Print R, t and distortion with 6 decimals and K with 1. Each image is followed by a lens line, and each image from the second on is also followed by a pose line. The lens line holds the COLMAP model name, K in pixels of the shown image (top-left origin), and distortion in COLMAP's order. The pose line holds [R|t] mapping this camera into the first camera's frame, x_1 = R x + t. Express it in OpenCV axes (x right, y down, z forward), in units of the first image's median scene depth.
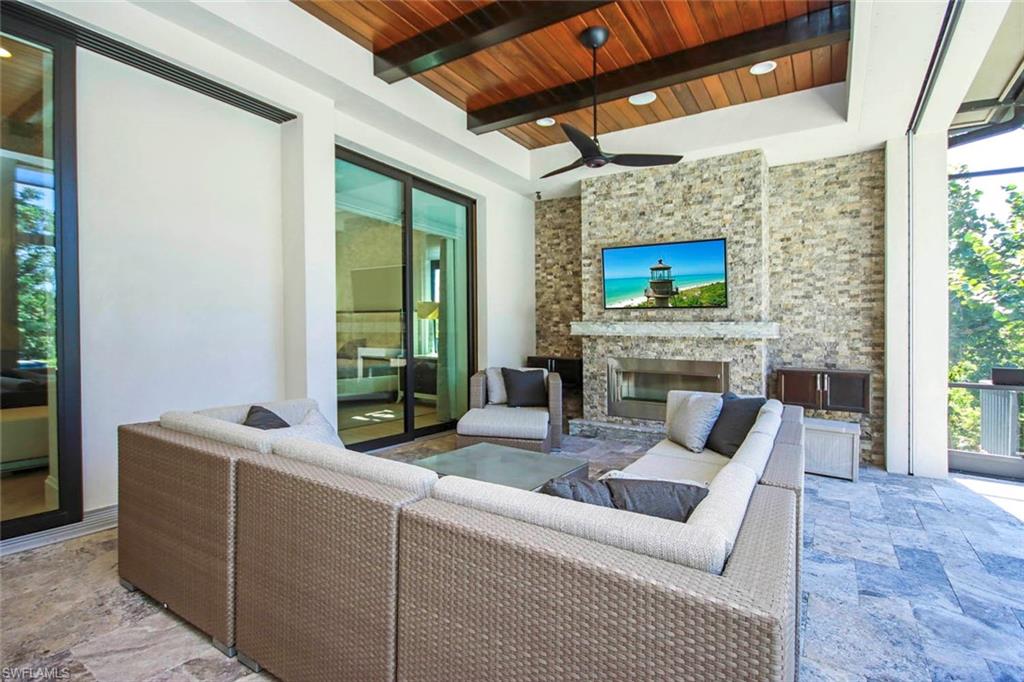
lens RADIAL K [[480.1, 0, 512.0], [0, 480.1, 341.0], [0, 0, 1]] dist [0.001679, 0.000079]
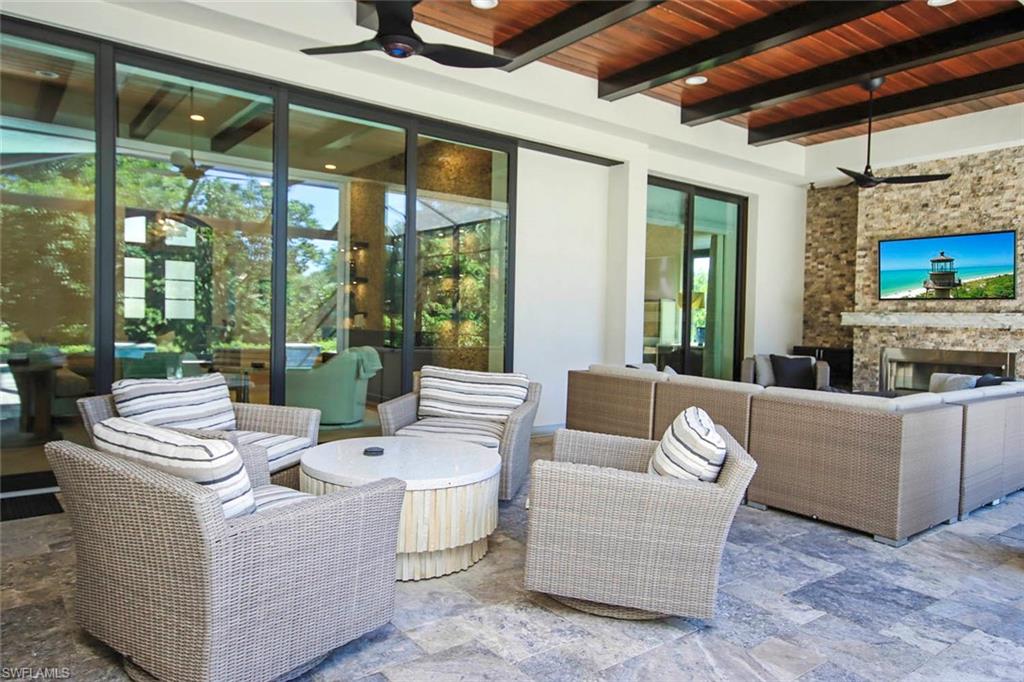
lens RADIAL K [[690.3, 0, 513.7], [0, 690.3, 367.1], [0, 0, 1]] dist [0.038798, -0.003089]
pose [[0.947021, 0.030318, -0.319738, -0.065025], [-0.015113, 0.998638, 0.049928, 0.013924], [0.320817, -0.042450, 0.946190, -0.664331]]
